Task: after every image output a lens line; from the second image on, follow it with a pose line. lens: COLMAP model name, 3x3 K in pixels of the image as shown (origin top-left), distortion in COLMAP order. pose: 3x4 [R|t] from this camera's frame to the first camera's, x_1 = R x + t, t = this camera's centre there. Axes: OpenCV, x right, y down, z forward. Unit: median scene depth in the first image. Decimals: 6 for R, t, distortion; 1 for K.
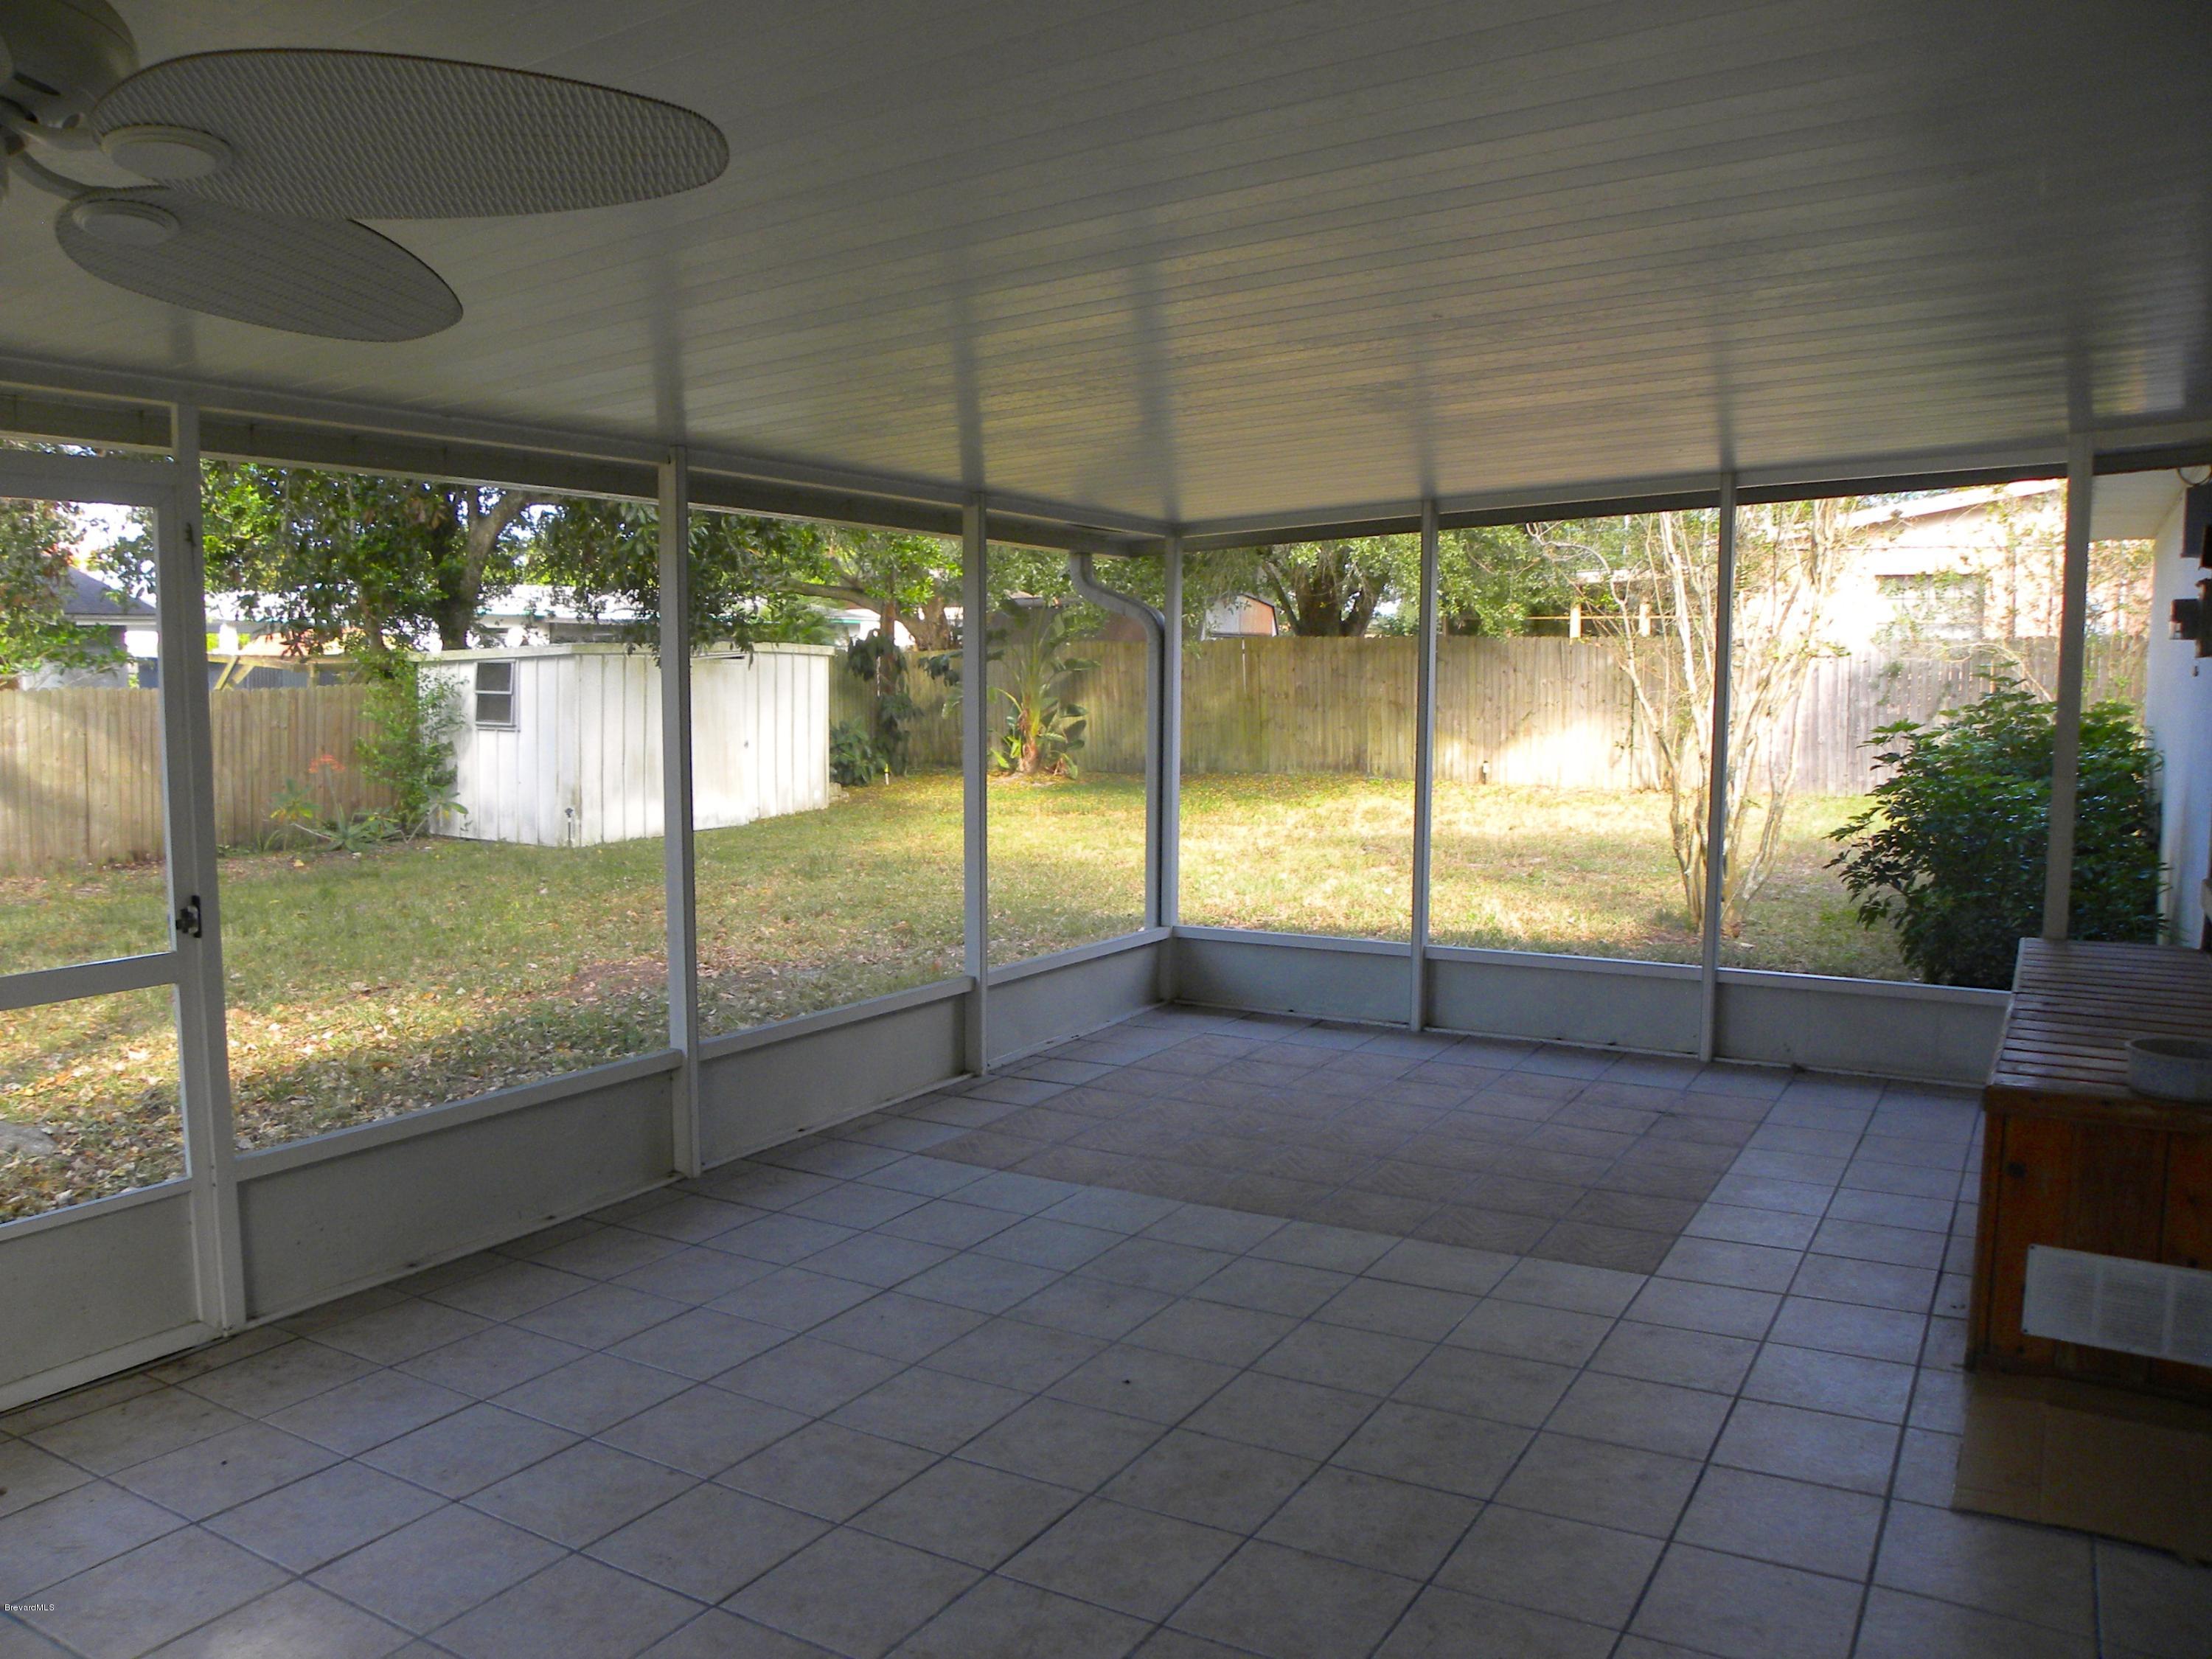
lens RADIAL K [[1654.2, 0, 1077.7], [0, 1654.2, 859.9], [0, 0, 1]] dist [-0.158762, 0.088154]
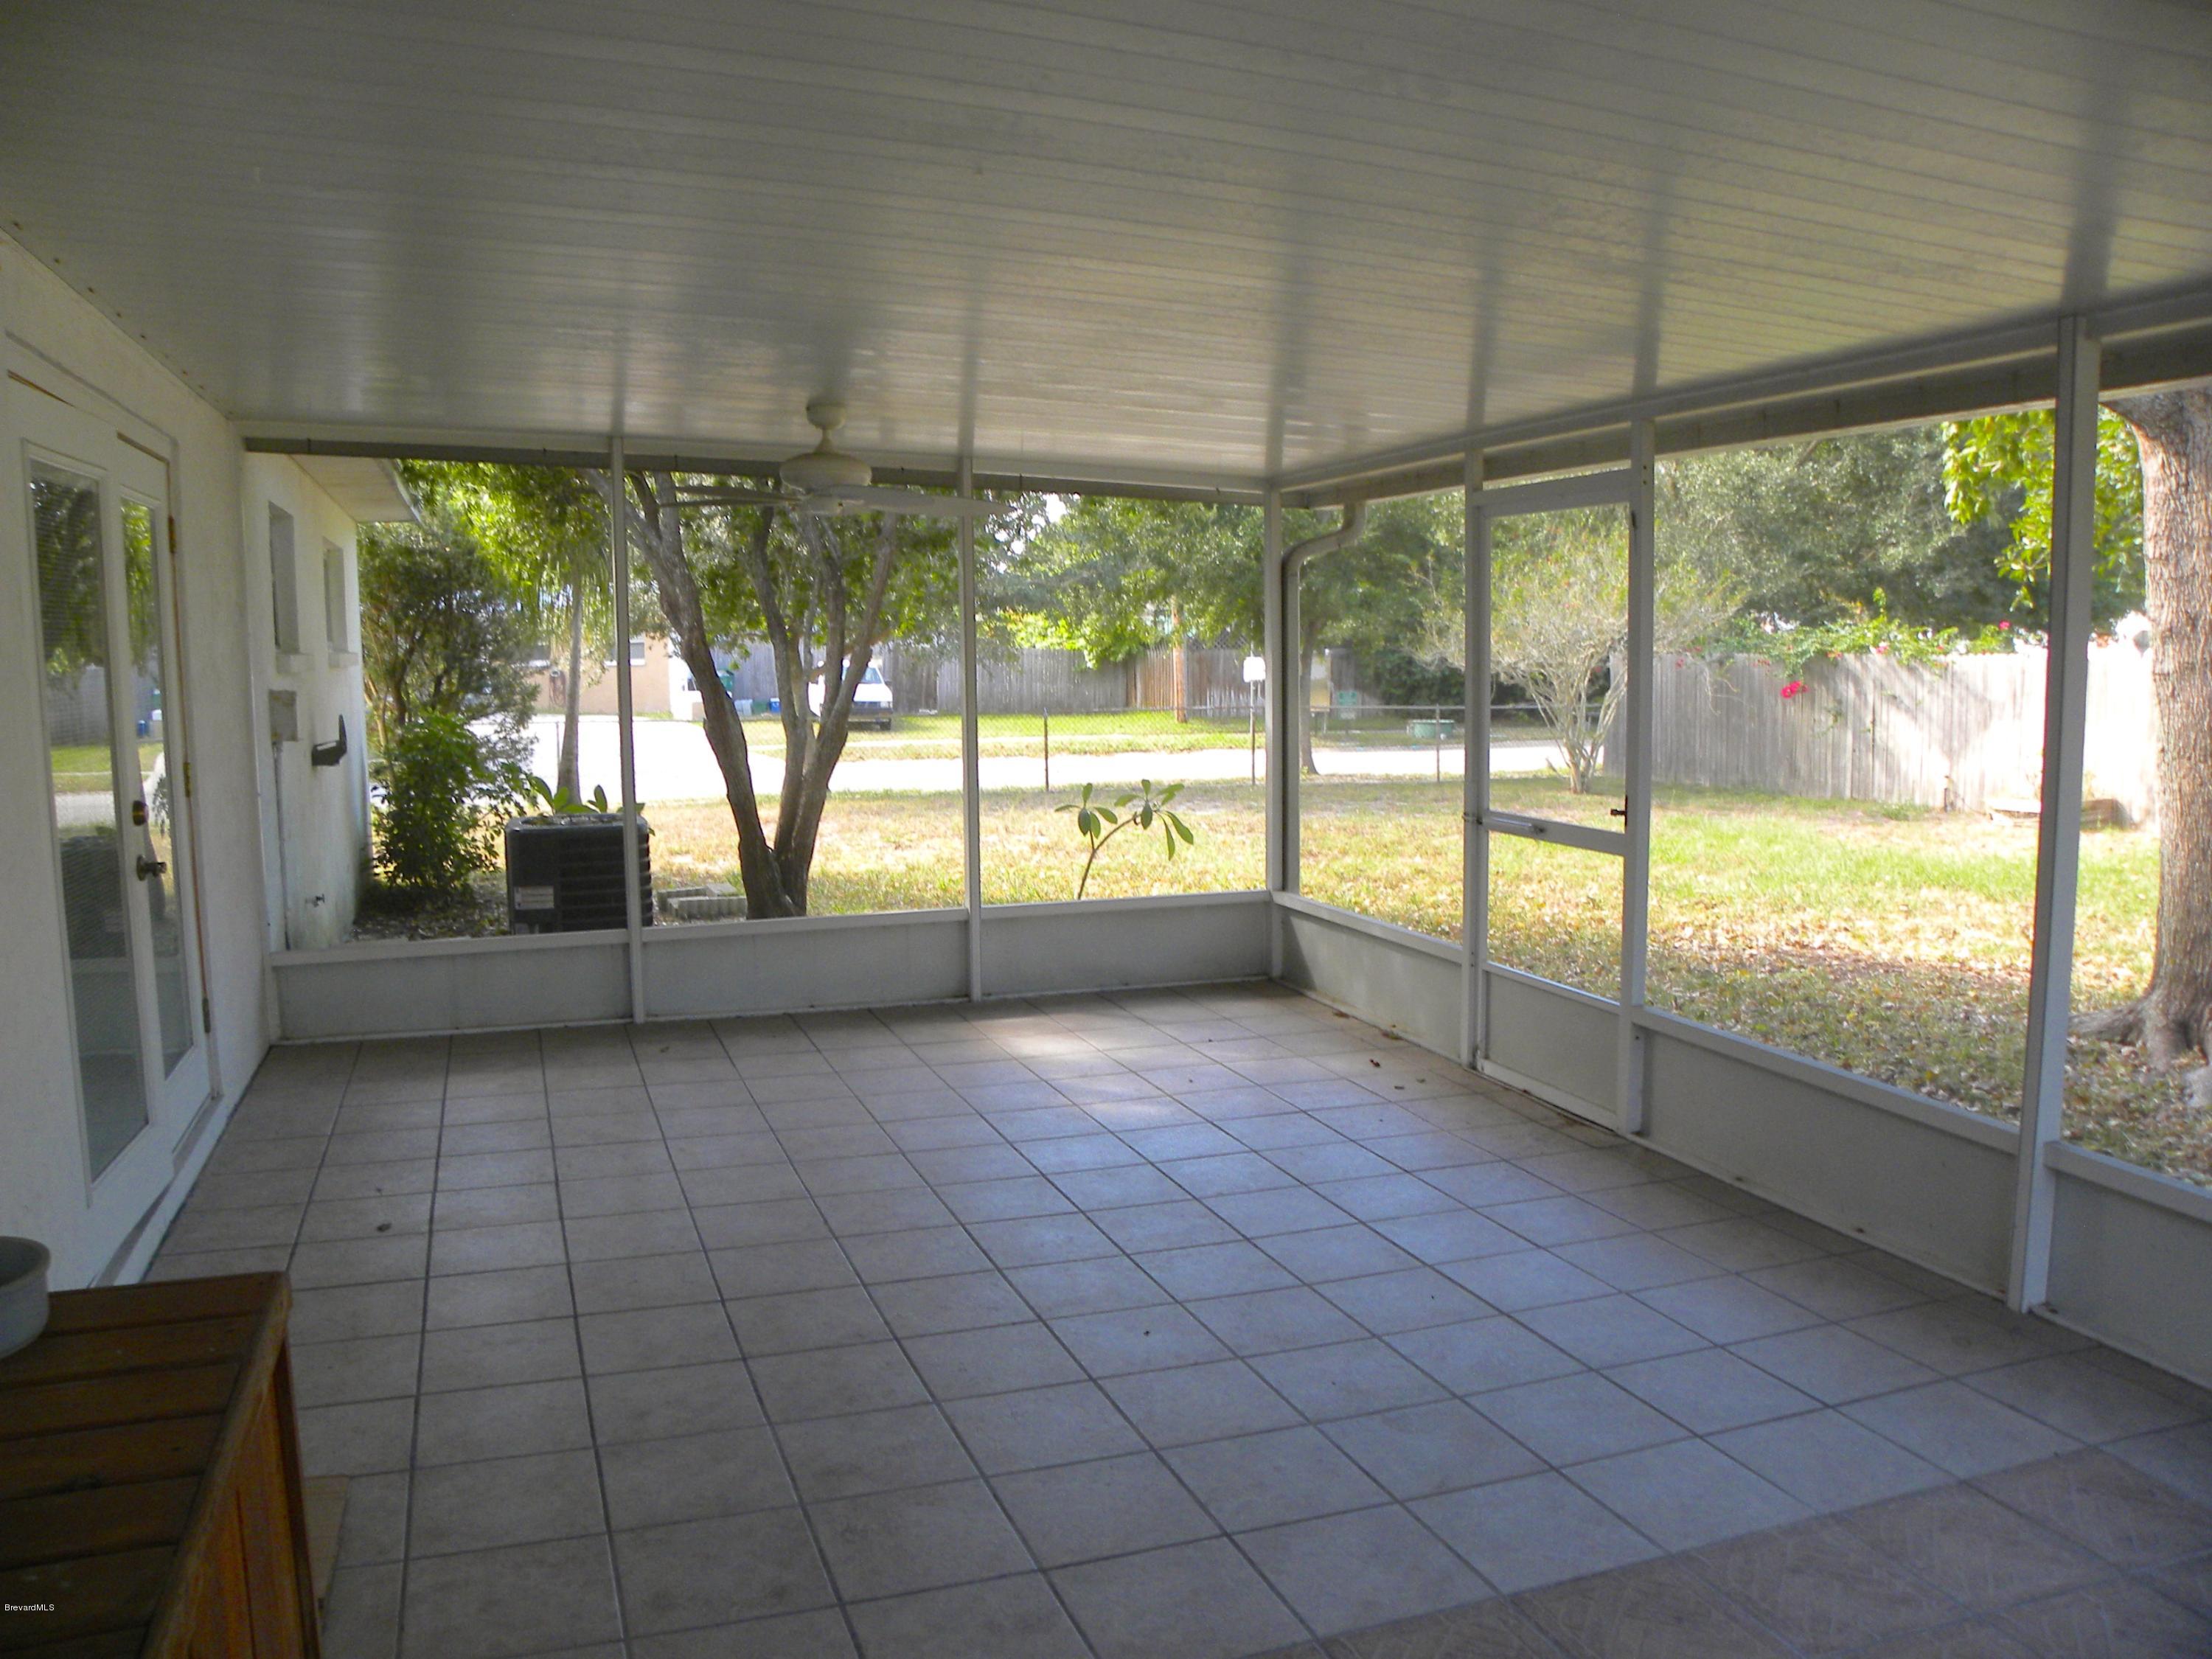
lens RADIAL K [[1654.2, 0, 1077.7], [0, 1654.2, 859.9], [0, 0, 1]] dist [-0.158762, 0.088154]
pose [[-0.628841, 0.106312, -0.770232, 0.615722], [-0.081947, 0.976029, 0.201622, -0.125649], [0.773203, 0.189906, -0.605055, 1.164739]]
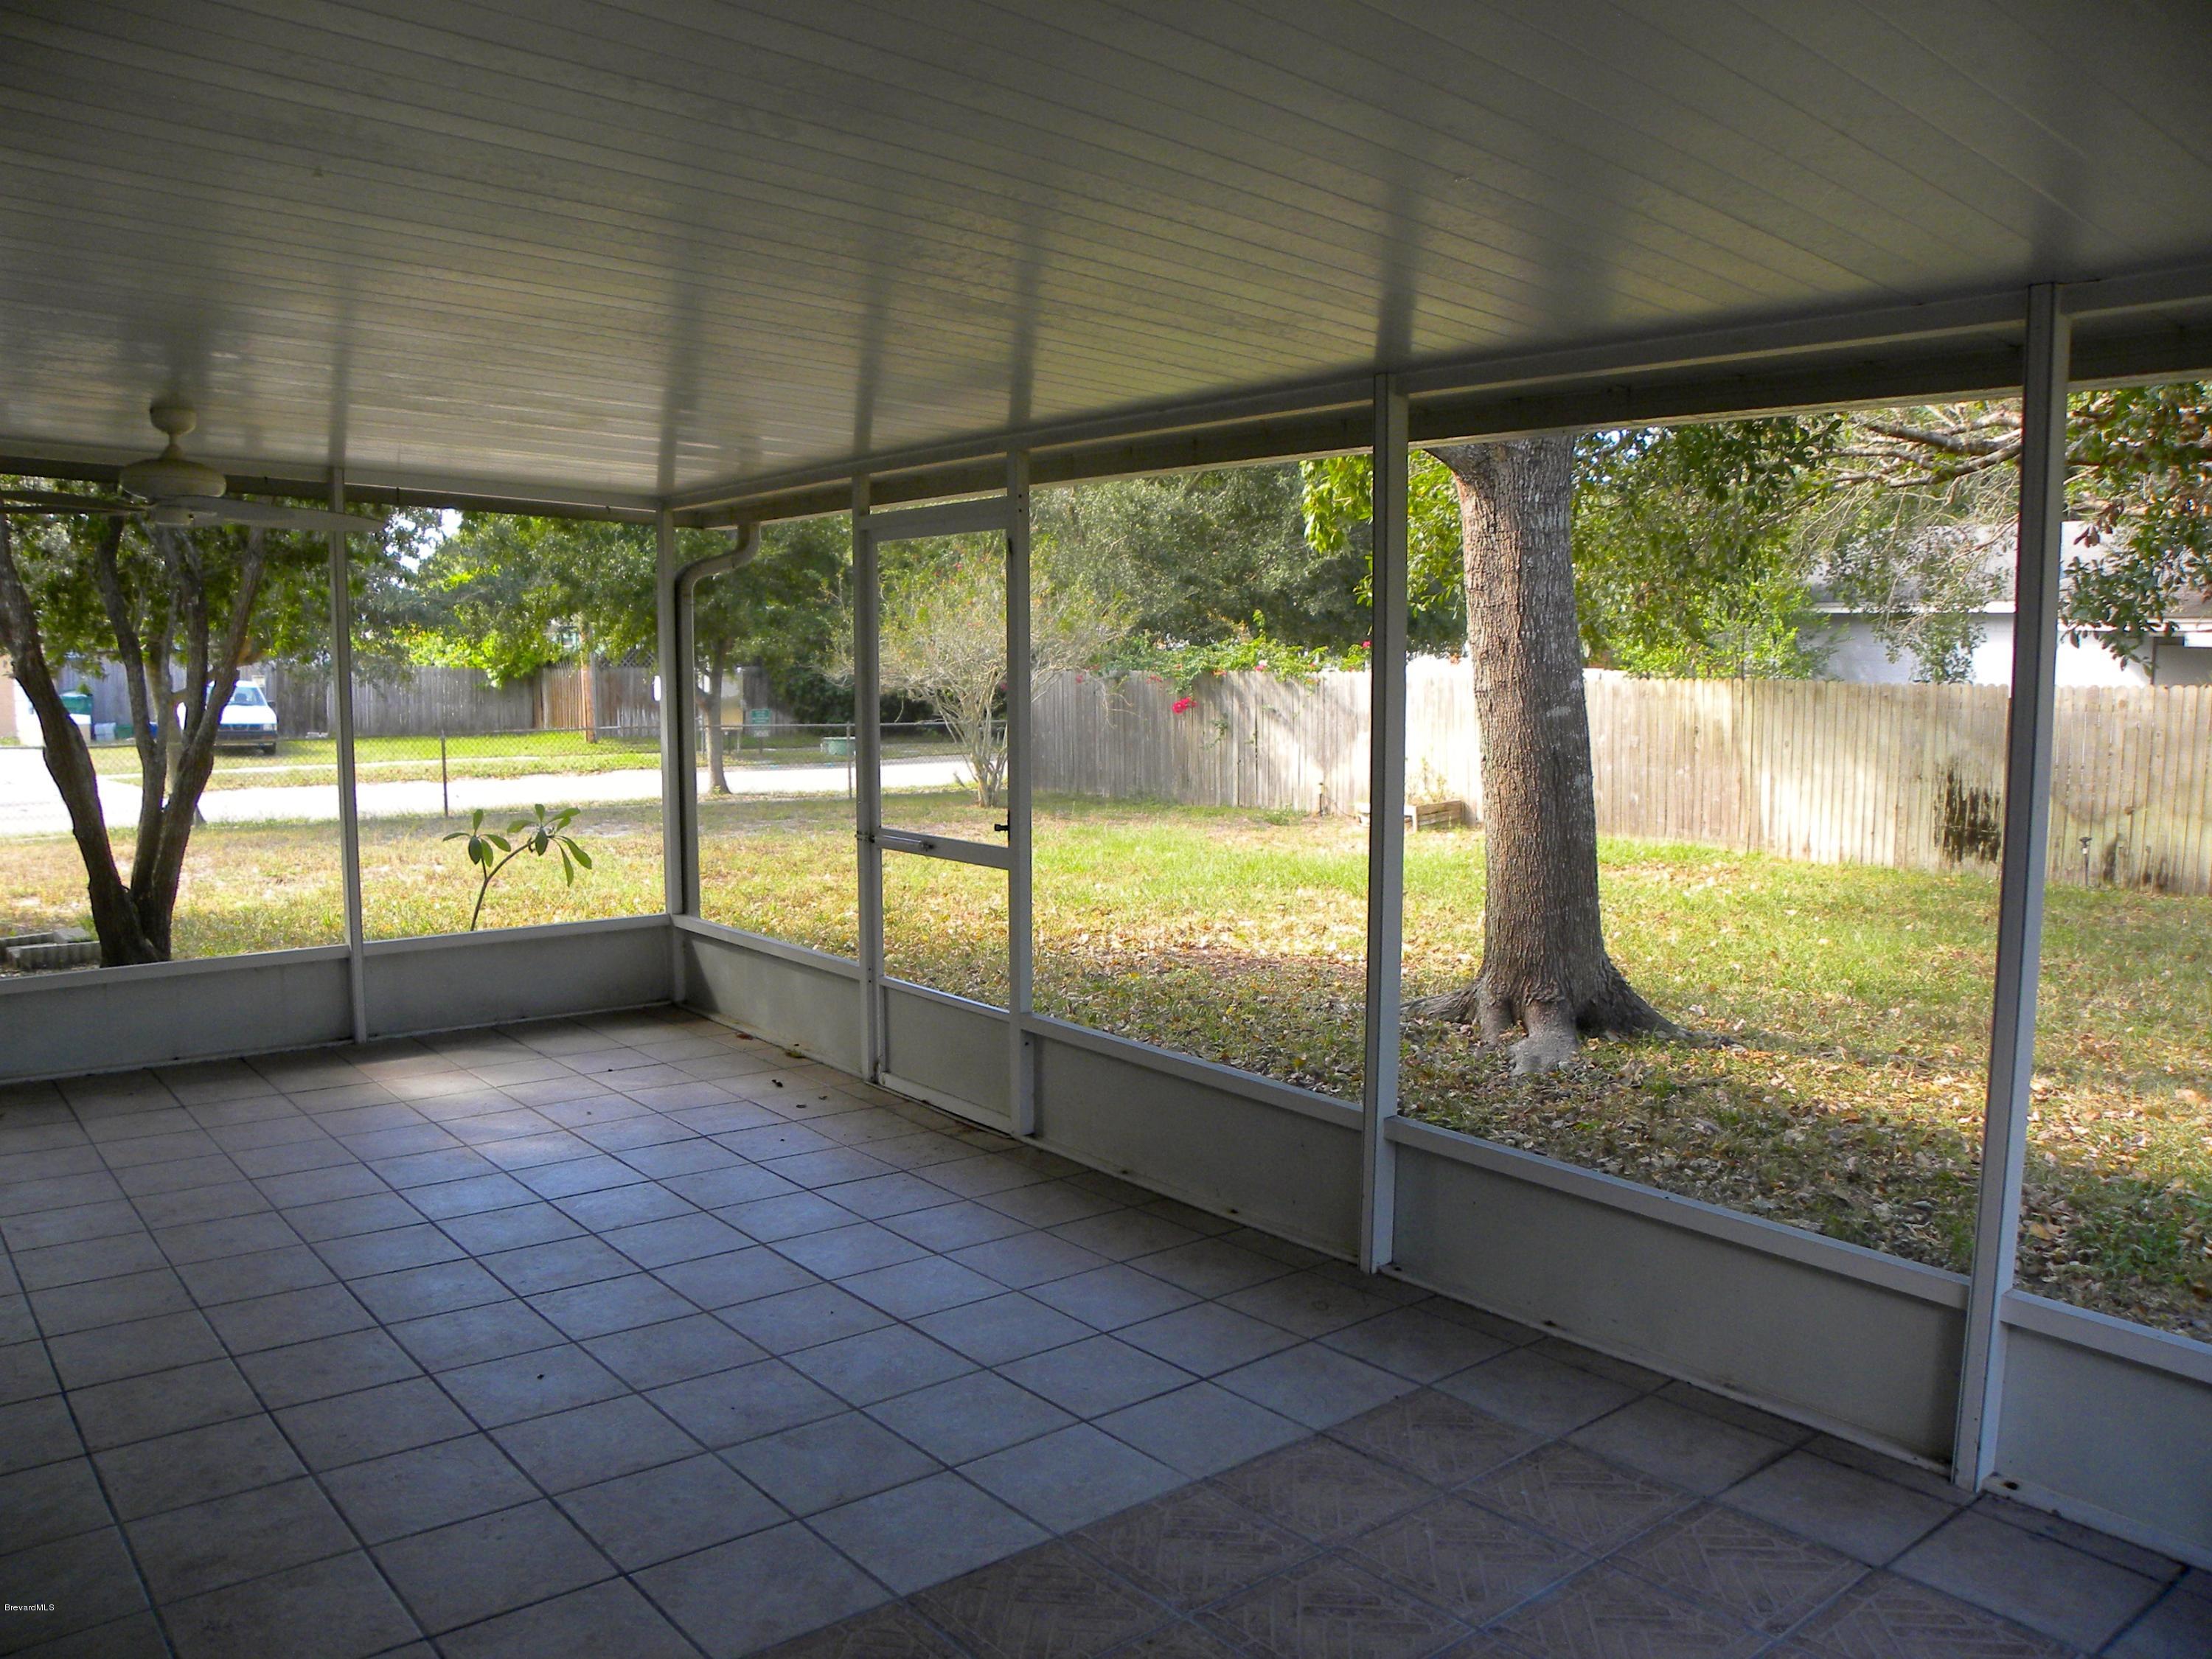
lens RADIAL K [[1654.2, 0, 1077.7], [0, 1654.2, 859.9], [0, 0, 1]] dist [-0.158762, 0.088154]
pose [[-0.325094, 0.112509, -0.938965, 0.610315], [-0.113995, 0.980995, 0.157014, -0.131521], [0.938786, 0.158082, -0.306090, 1.185412]]
